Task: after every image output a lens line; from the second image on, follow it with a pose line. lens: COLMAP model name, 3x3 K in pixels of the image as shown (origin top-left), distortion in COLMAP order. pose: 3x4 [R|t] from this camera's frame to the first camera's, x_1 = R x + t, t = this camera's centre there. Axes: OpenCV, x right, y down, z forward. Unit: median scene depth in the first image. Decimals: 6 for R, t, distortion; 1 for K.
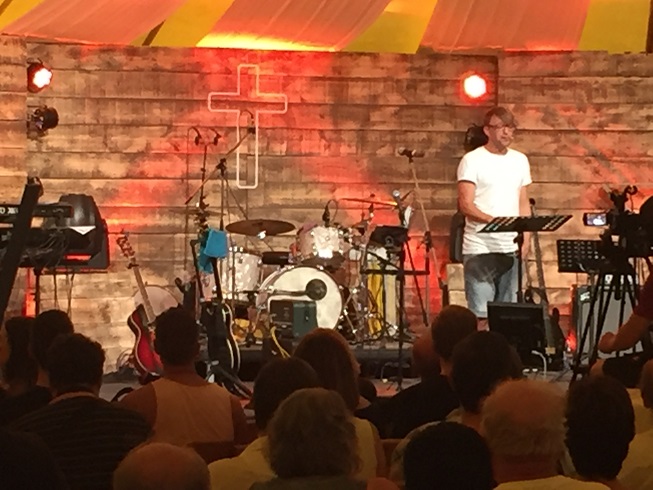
lens RADIAL K [[2753.2, 0, 326.4], [0, 2753.2, 245.2], [0, 0, 1]] dist [0.266263, 0.000000]
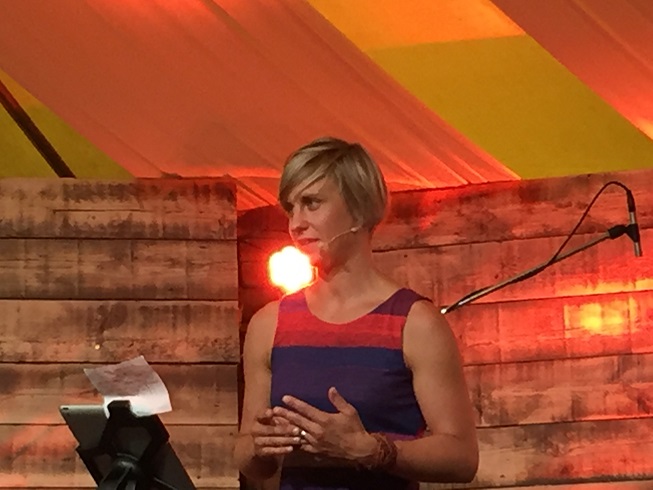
lens RADIAL K [[2753.2, 0, 326.9], [0, 2753.2, 246.0], [0, 0, 1]] dist [0.266263, 0.000000]
pose [[0.721942, -0.130800, -0.679478, 0.200953], [0.008650, 0.983601, -0.180153, 0.016275], [0.691899, 0.124183, 0.711234, 0.669503]]
